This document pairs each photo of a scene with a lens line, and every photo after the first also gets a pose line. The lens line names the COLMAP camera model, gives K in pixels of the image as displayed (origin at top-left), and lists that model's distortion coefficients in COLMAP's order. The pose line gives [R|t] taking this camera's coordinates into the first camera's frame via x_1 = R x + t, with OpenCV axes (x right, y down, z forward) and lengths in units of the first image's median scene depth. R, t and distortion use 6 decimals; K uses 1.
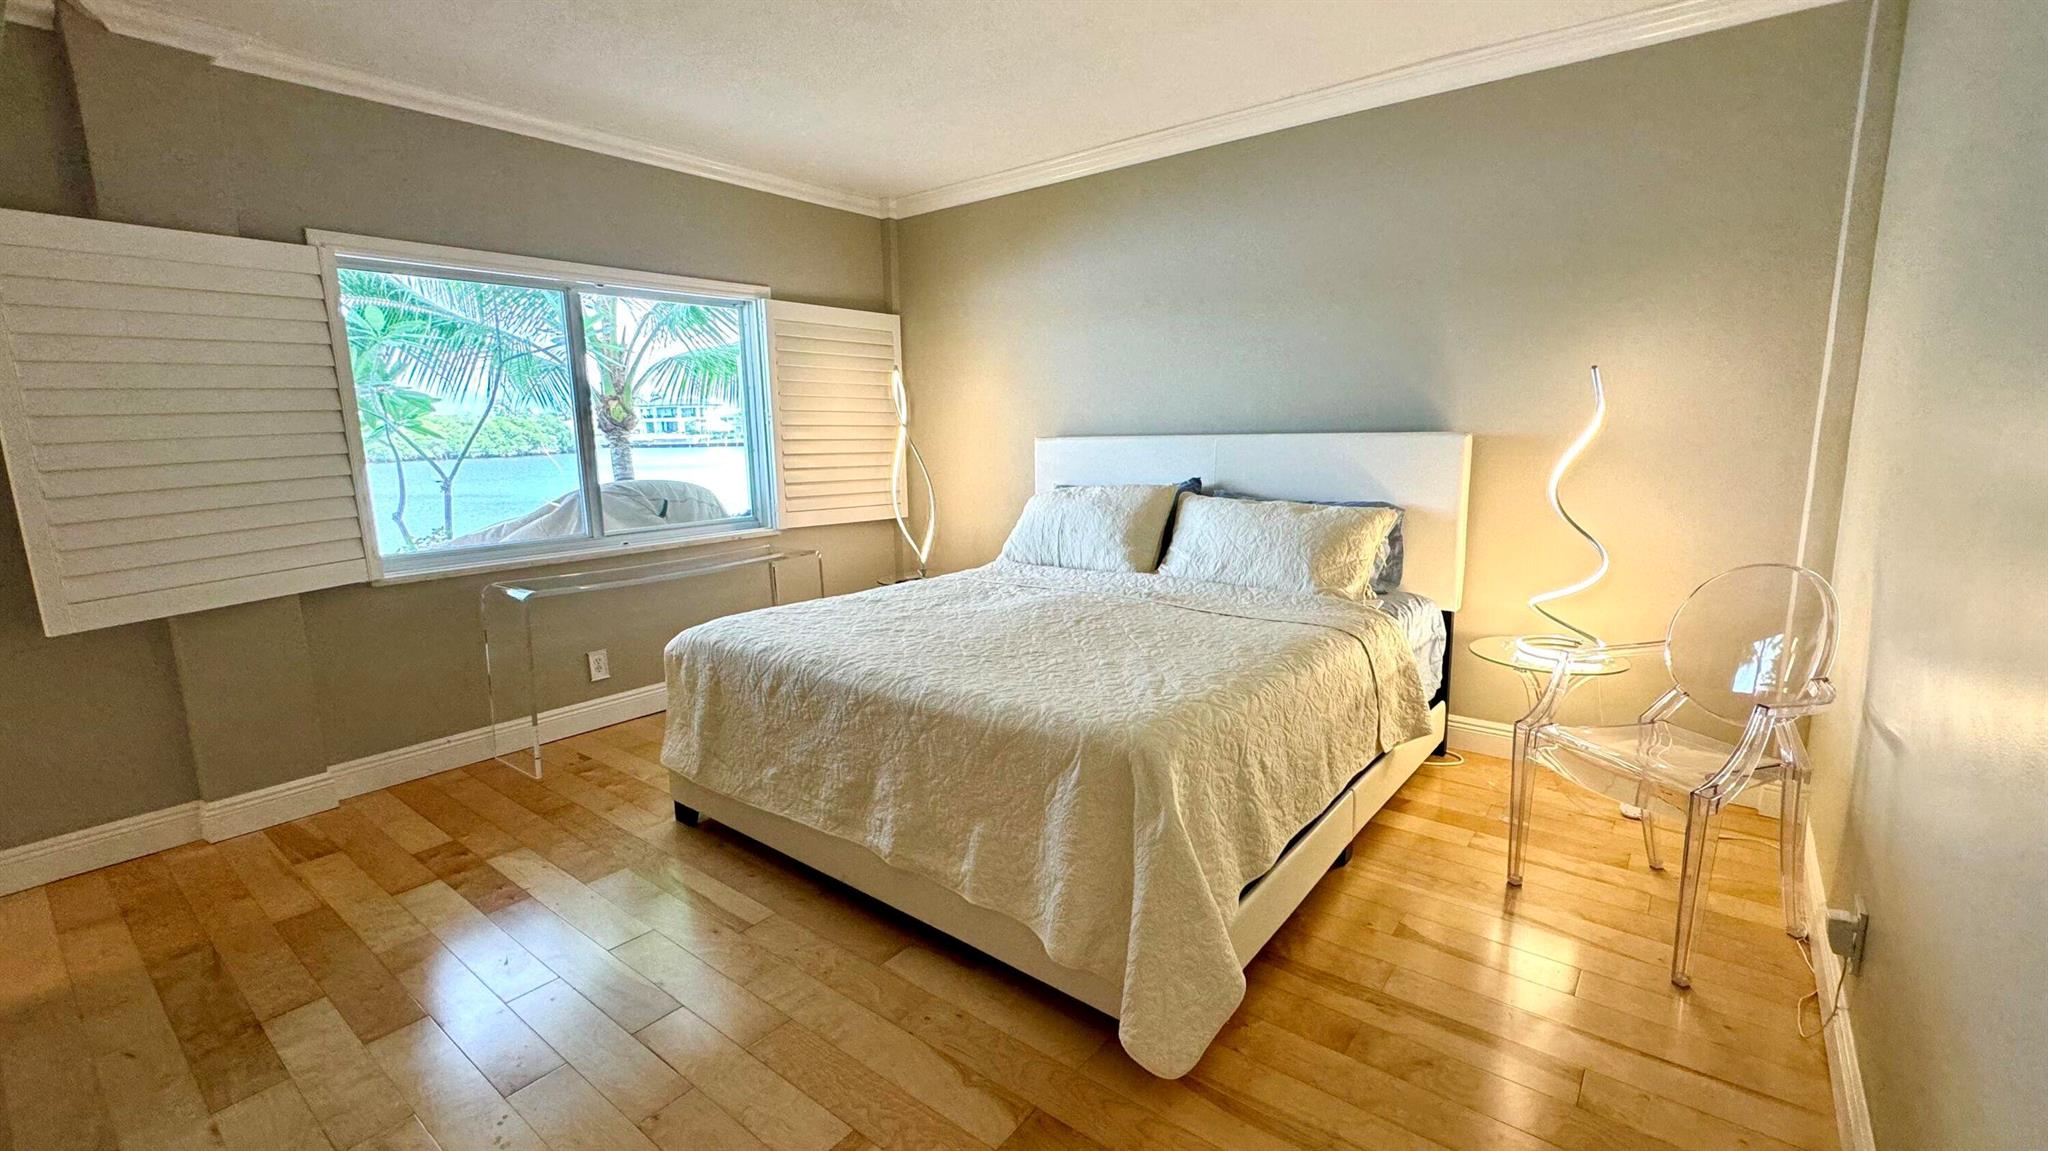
lens RADIAL K [[820.6, 0, 1044.7], [0, 820.6, 560.2], [0, 0, 1]] dist [-0.000890, 0.000902]
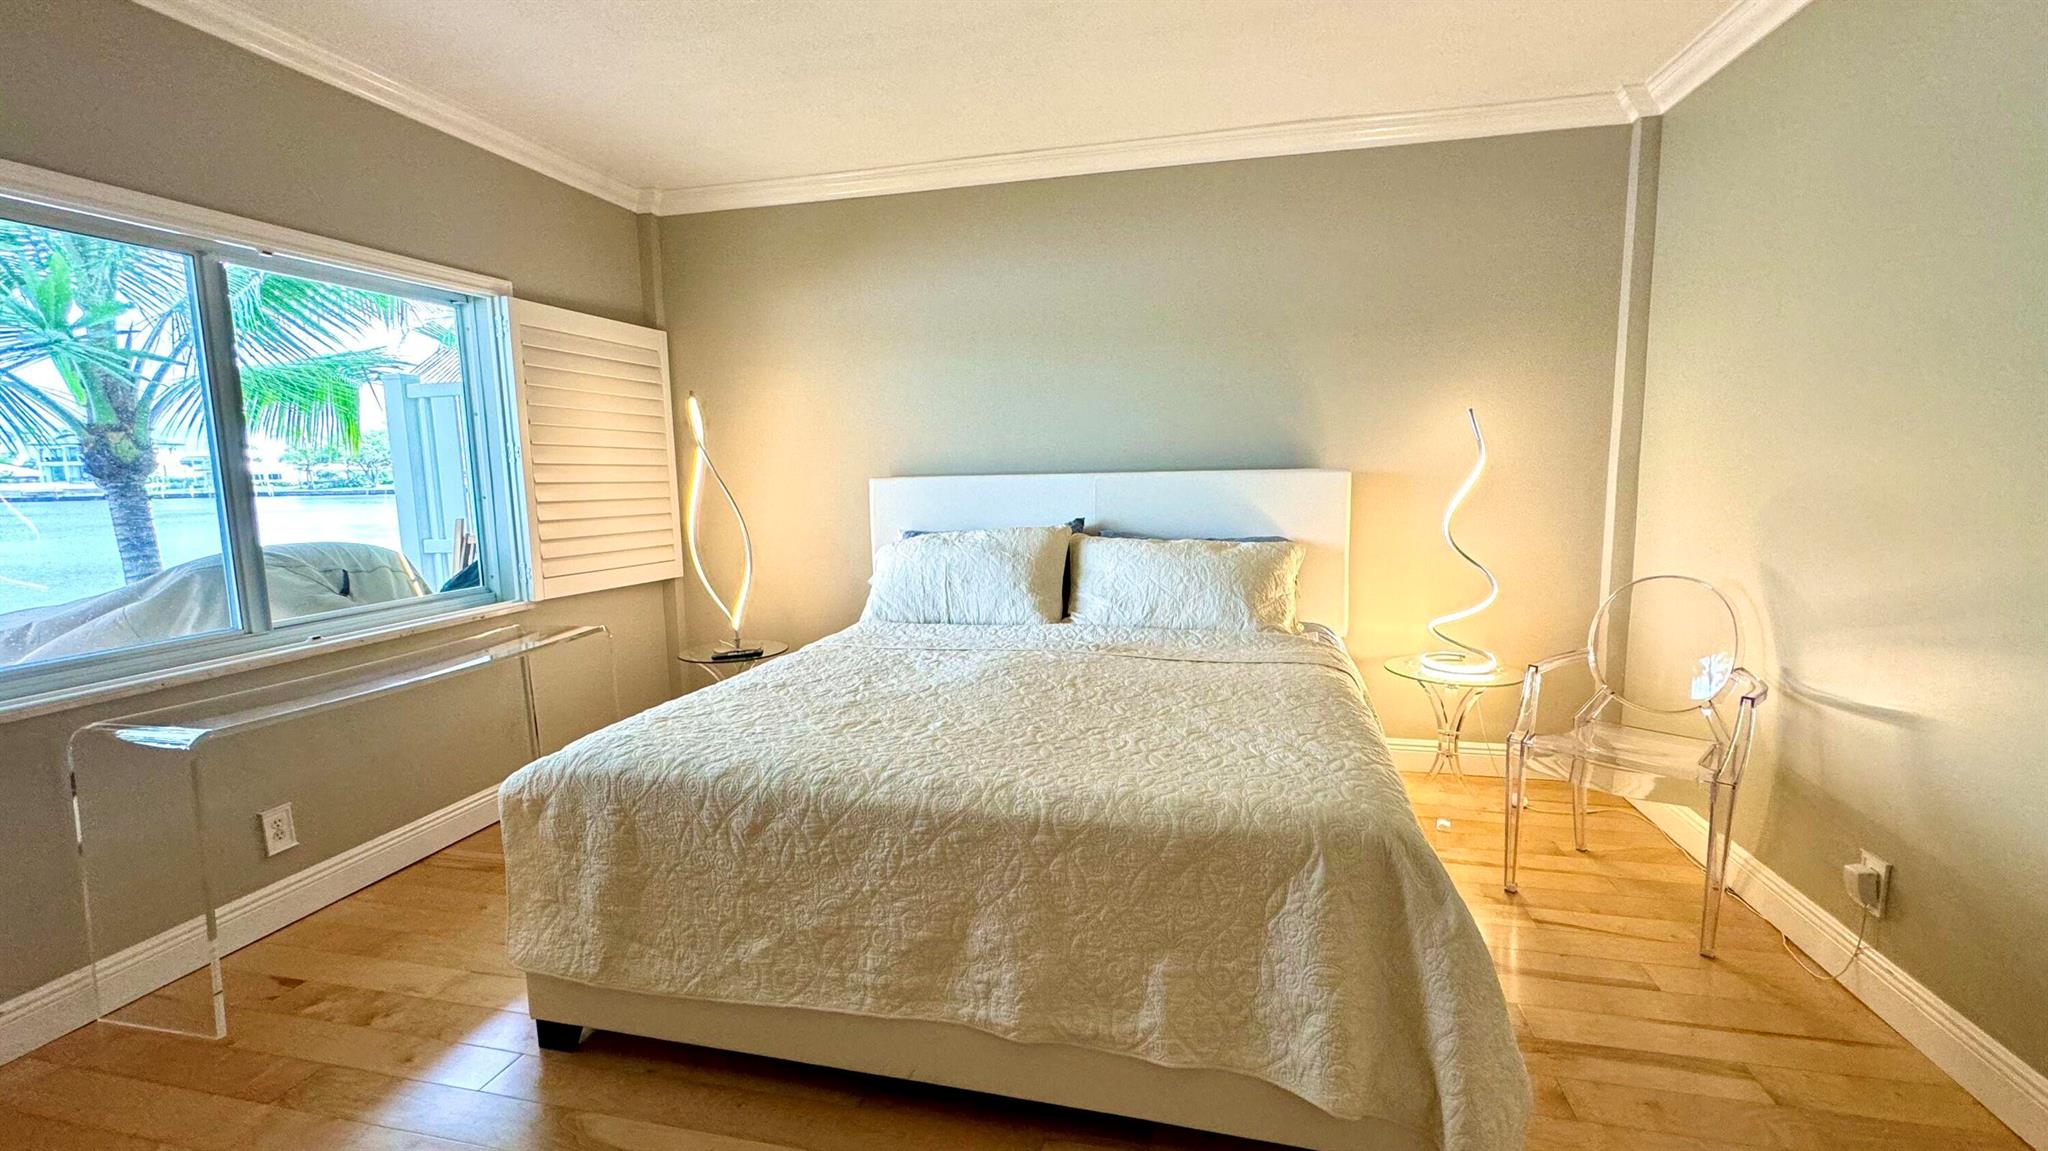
lens RADIAL K [[820.6, 0, 1020.7], [0, 820.6, 568.1], [0, 0, 1]] dist [-0.000890, 0.000902]
pose [[0.916091, -0.049710, 0.397877, -0.300295], [0.066982, 0.997314, -0.029619, -0.023169], [-0.395336, 0.053784, 0.916961, 0.189879]]
